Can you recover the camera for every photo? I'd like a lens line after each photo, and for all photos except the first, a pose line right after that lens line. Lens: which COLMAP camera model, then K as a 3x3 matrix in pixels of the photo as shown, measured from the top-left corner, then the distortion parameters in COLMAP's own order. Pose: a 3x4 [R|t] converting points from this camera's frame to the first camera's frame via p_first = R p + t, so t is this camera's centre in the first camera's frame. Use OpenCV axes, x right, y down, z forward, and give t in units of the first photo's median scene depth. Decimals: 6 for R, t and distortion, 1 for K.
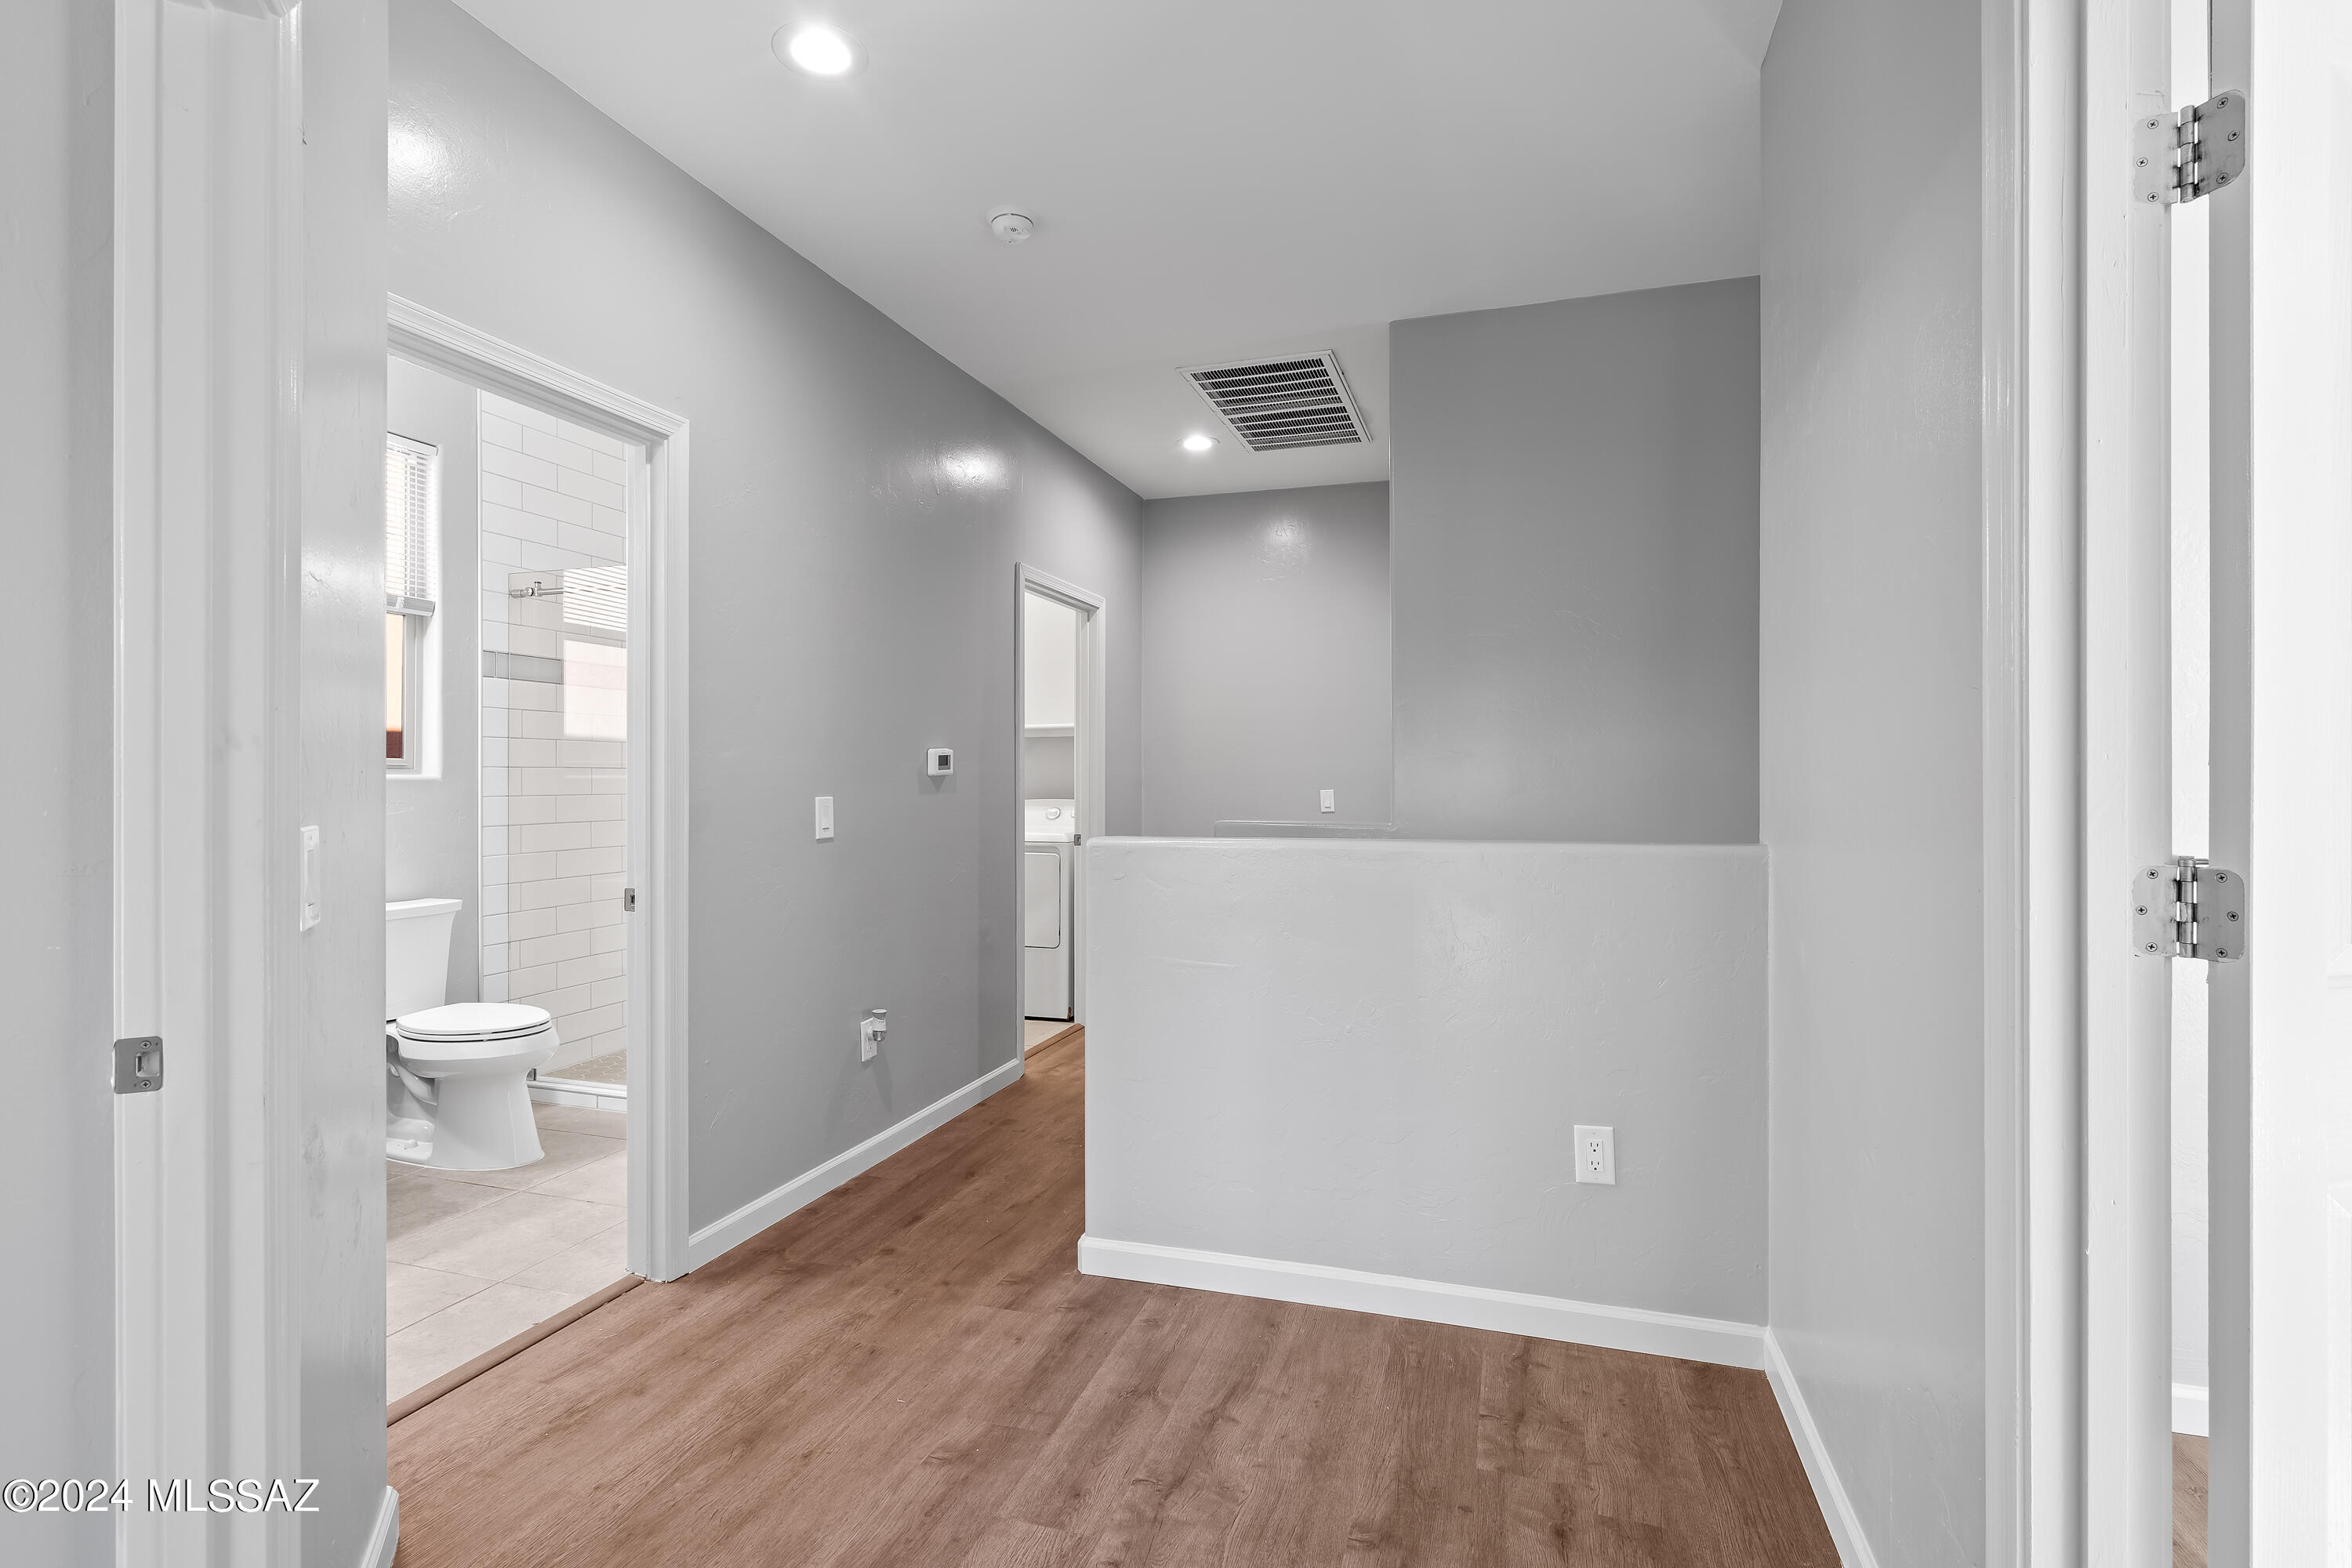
lens RADIAL K [[1092.5, 0, 1190.4], [0, 1092.5, 793.2], [0, 0, 1]] dist [-0.005310, 0.002422]
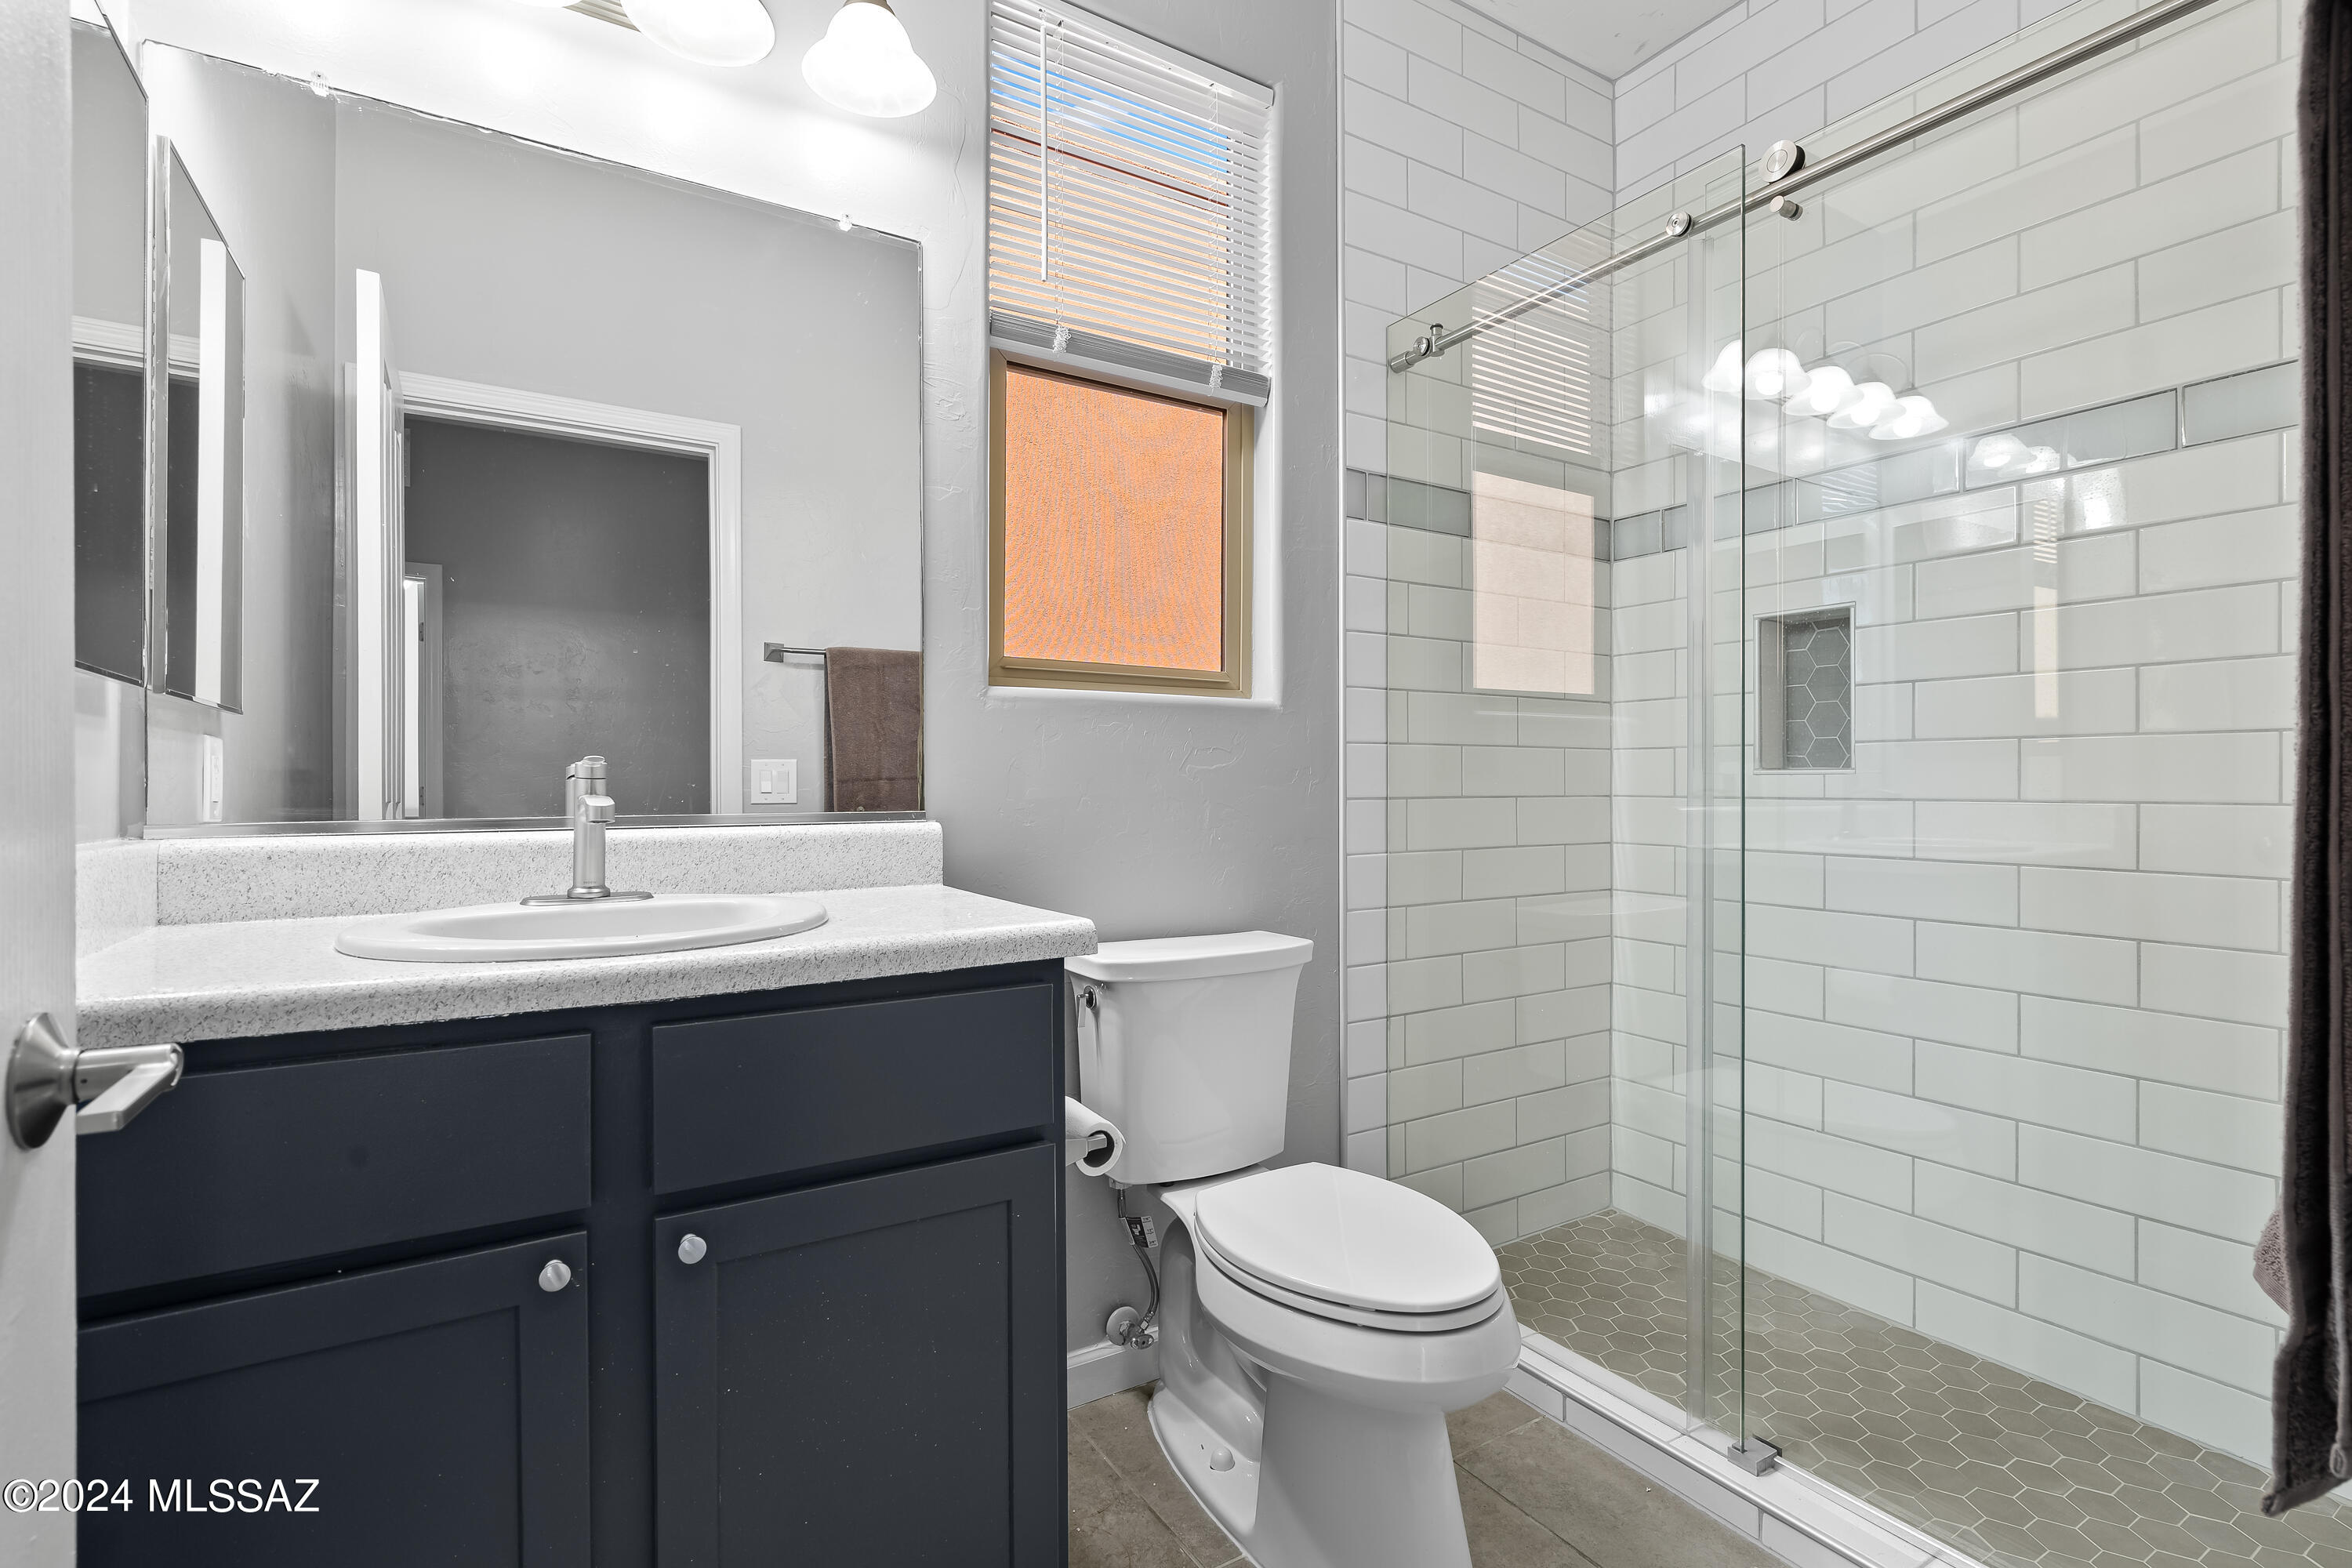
lens RADIAL K [[1092.5, 0, 1181.9], [0, 1092.5, 793.8], [0, 0, 1]] dist [-0.005310, 0.002422]
pose [[0.751986, -0.006218, -0.659149, -0.355027], [0.001123, 0.999966, -0.008153, 0.032533], [0.659178, 0.005391, 0.751968, 0.541412]]
